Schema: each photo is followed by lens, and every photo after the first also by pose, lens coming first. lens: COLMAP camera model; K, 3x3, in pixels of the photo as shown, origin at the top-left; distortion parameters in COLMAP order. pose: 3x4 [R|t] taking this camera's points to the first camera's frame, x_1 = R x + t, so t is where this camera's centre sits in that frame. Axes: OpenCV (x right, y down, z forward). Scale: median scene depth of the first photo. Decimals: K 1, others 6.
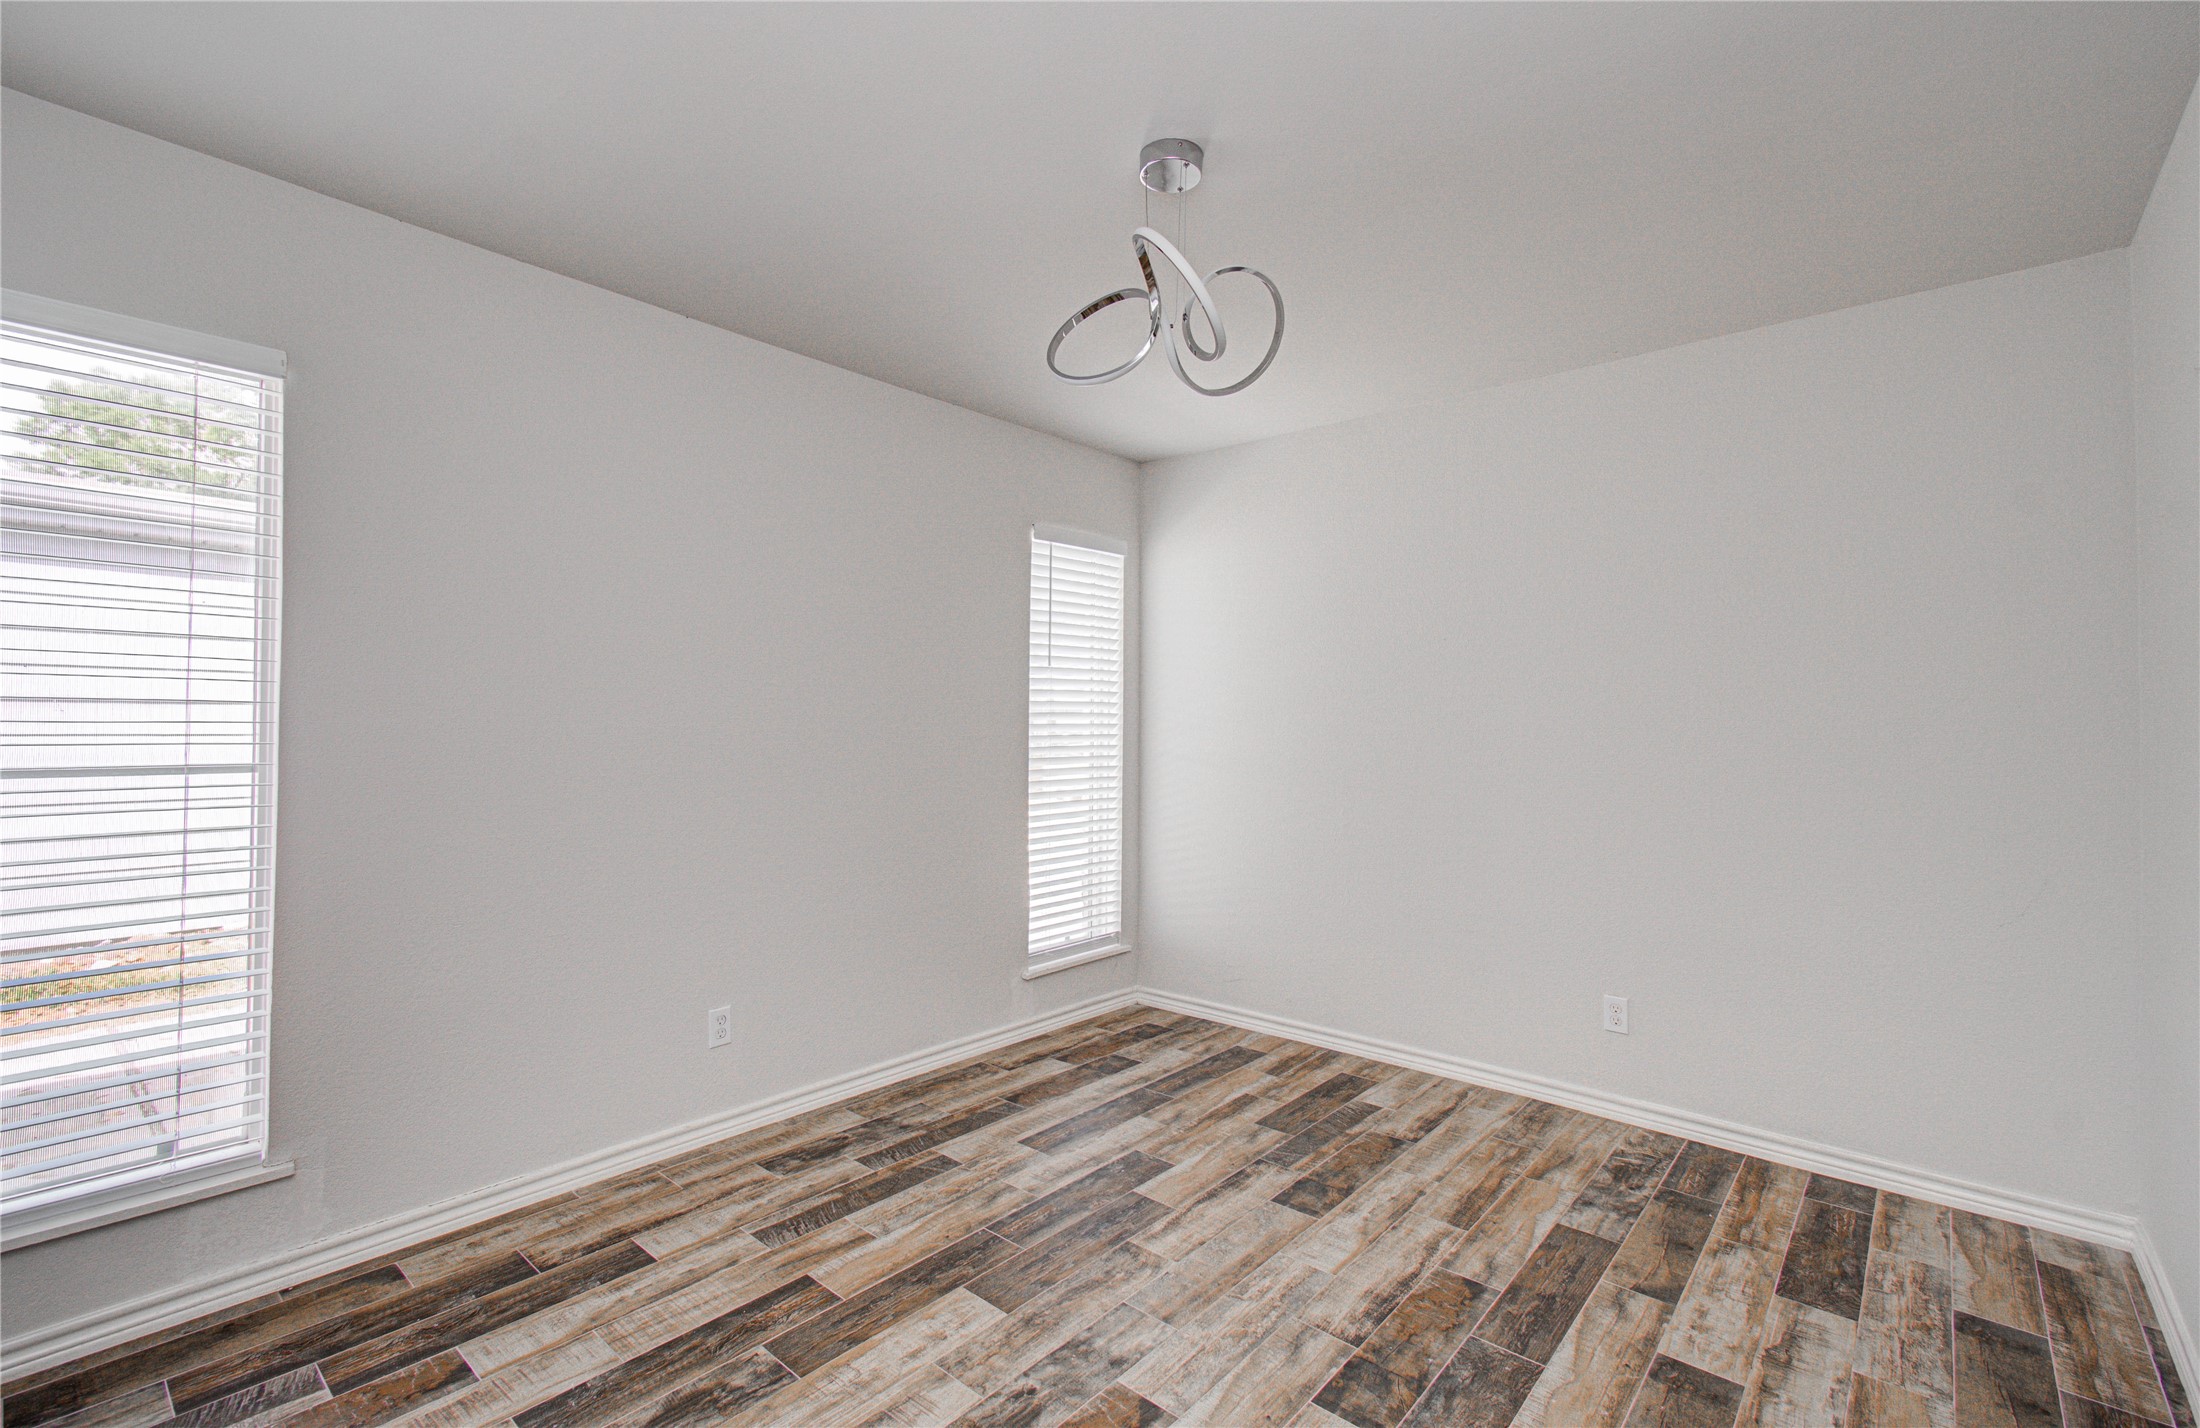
lens RADIAL K [[953.0, 0, 1088.2], [0, 953.0, 744.9], [0, 0, 1]] dist [-0.007849, -0.000160]
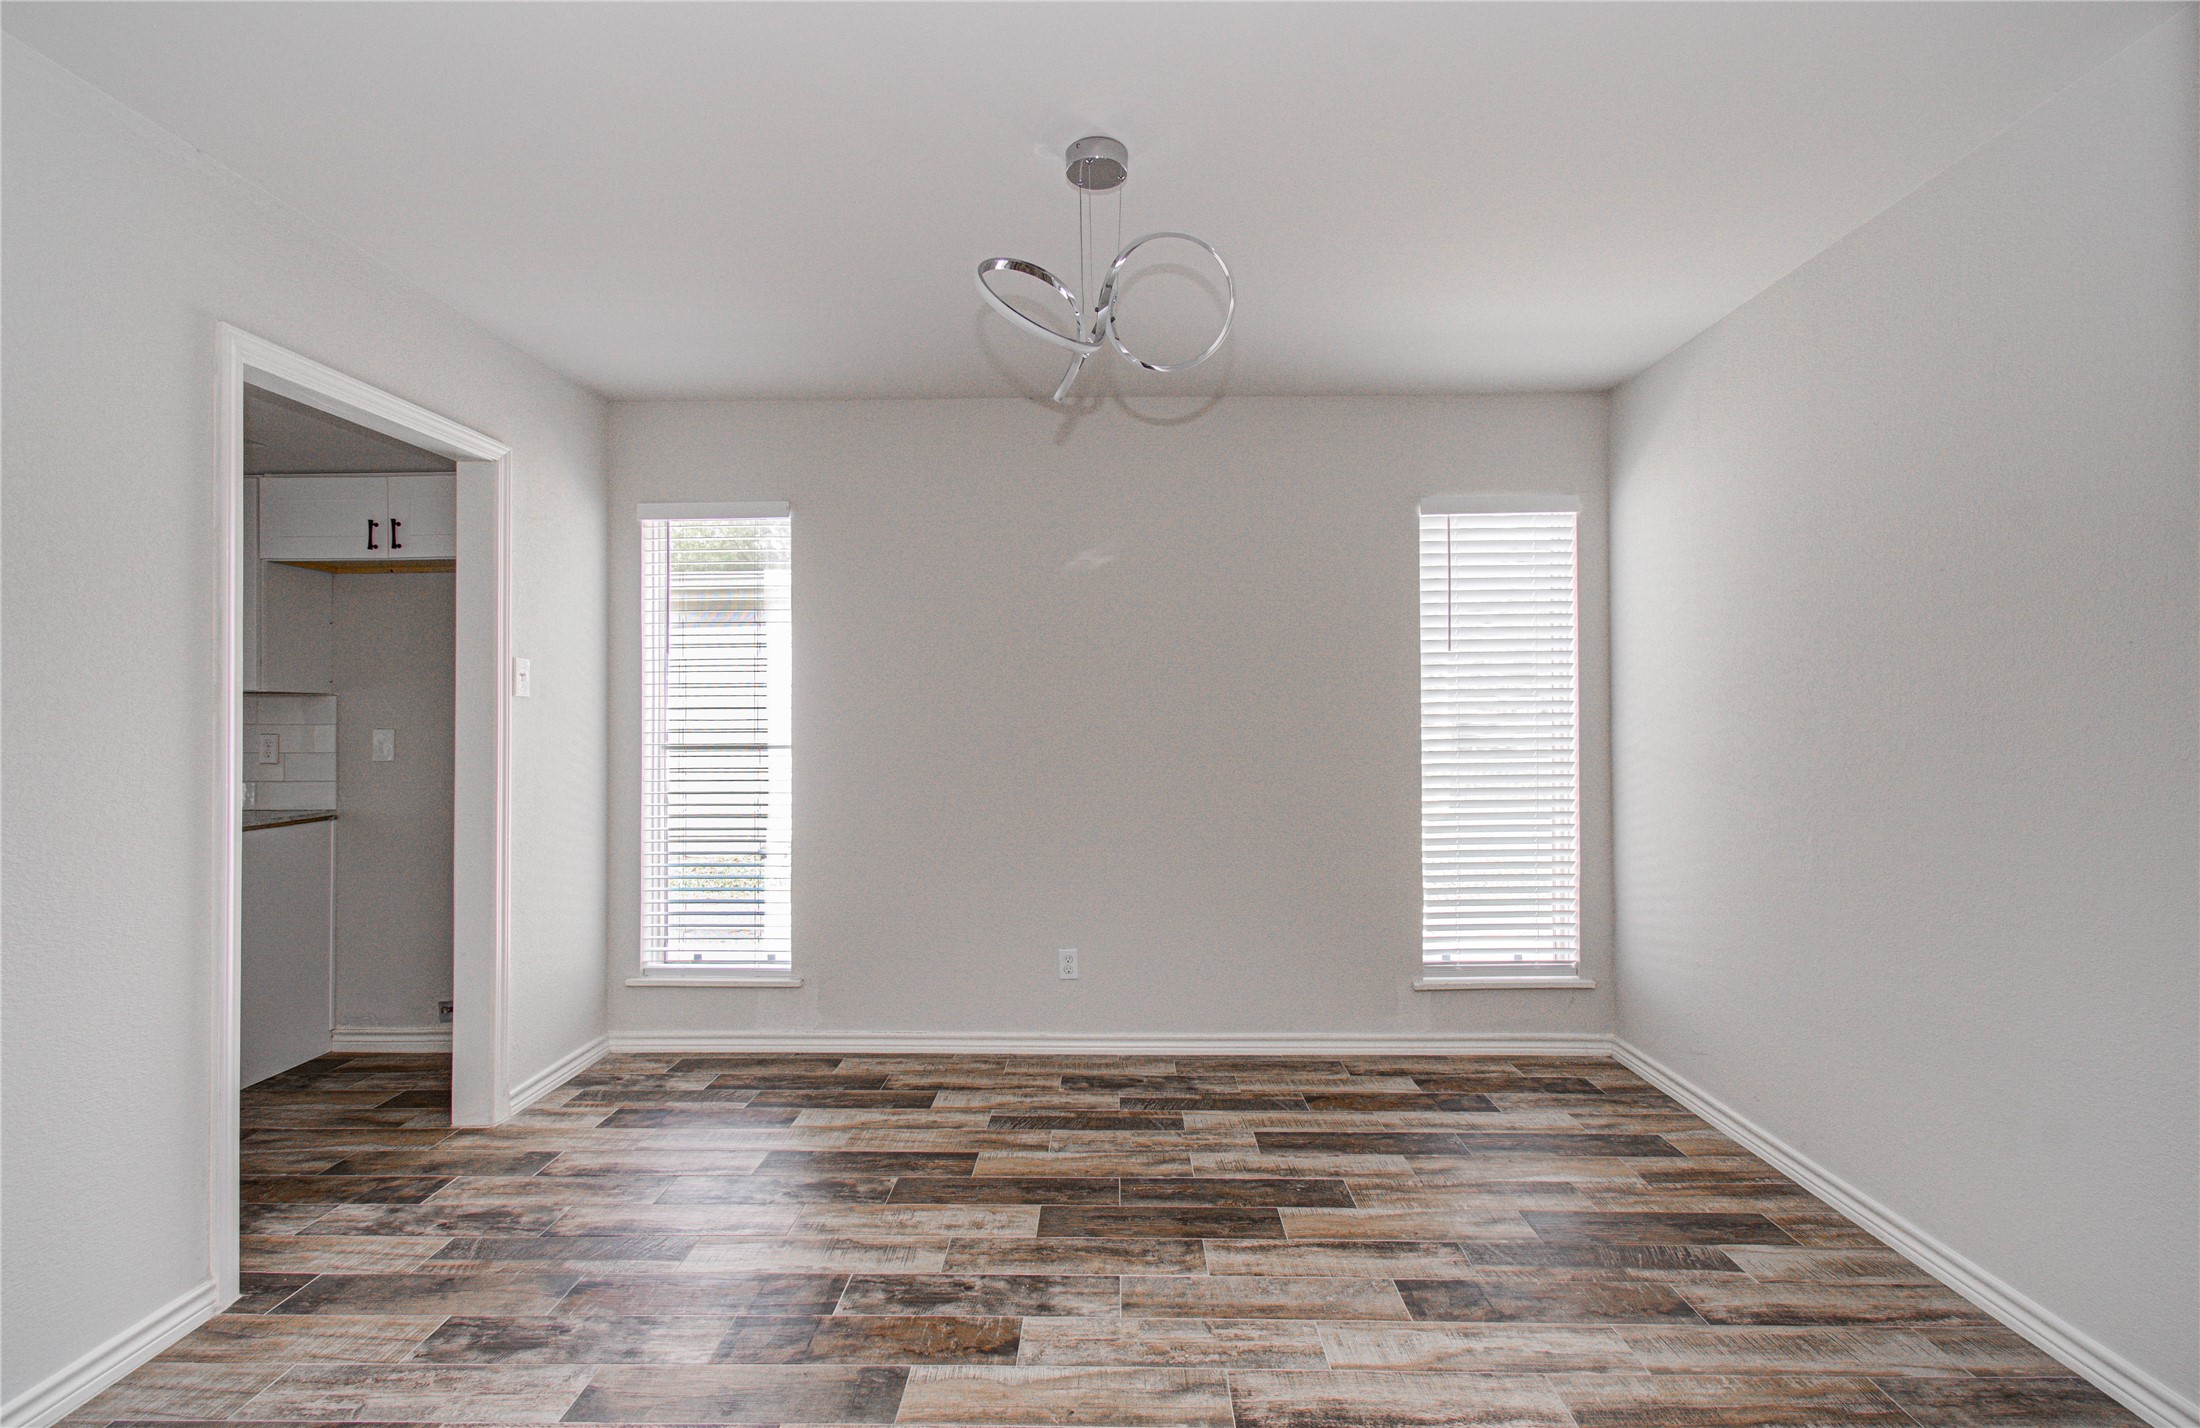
lens RADIAL K [[944.5, 0, 1089.5], [0, 944.5, 702.1], [0, 0, 1]] dist [-0.046278, 0.029194]
pose [[0.645709, -0.019948, -0.763323, 0.644055], [-0.006125, 0.999491, -0.031301, -0.004627], [0.763559, 0.024886, 0.645258, 0.245484]]
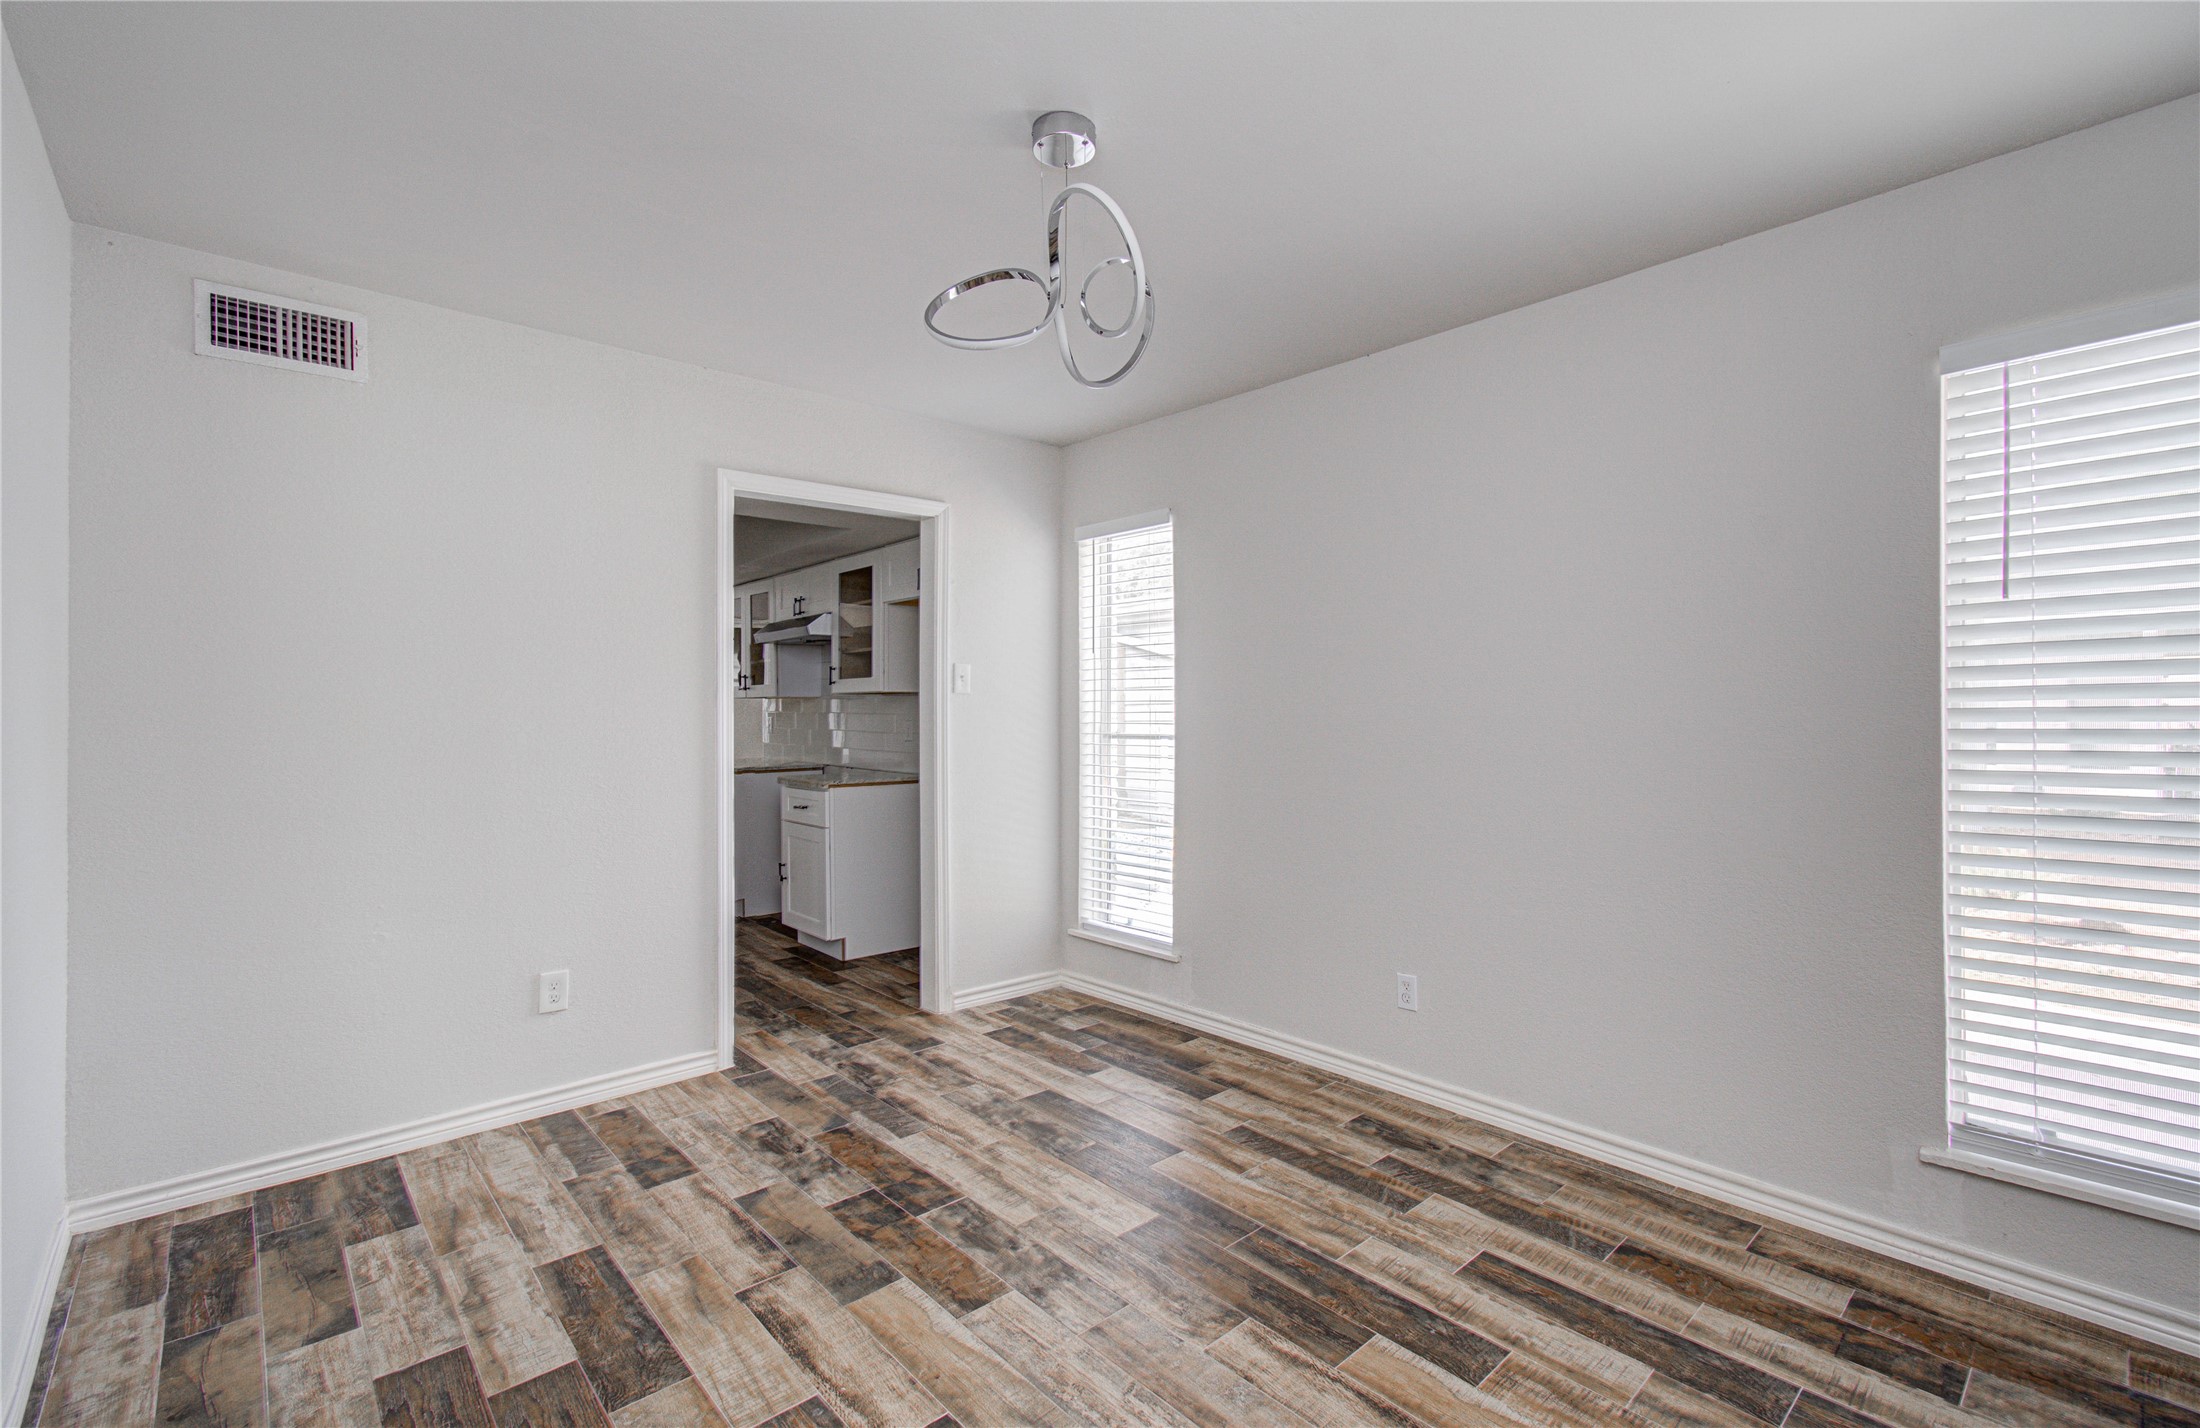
lens RADIAL K [[935.8, 0, 1100.0], [0, 935.8, 714.0], [0, 0, 1]] dist [-0.011982, 0.000694]
pose [[-0.107129, -0.004485, -0.994235, 0.796272], [-0.018075, 0.999833, -0.002563, -0.012243], [0.994081, 0.017696, -0.107192, 0.853007]]
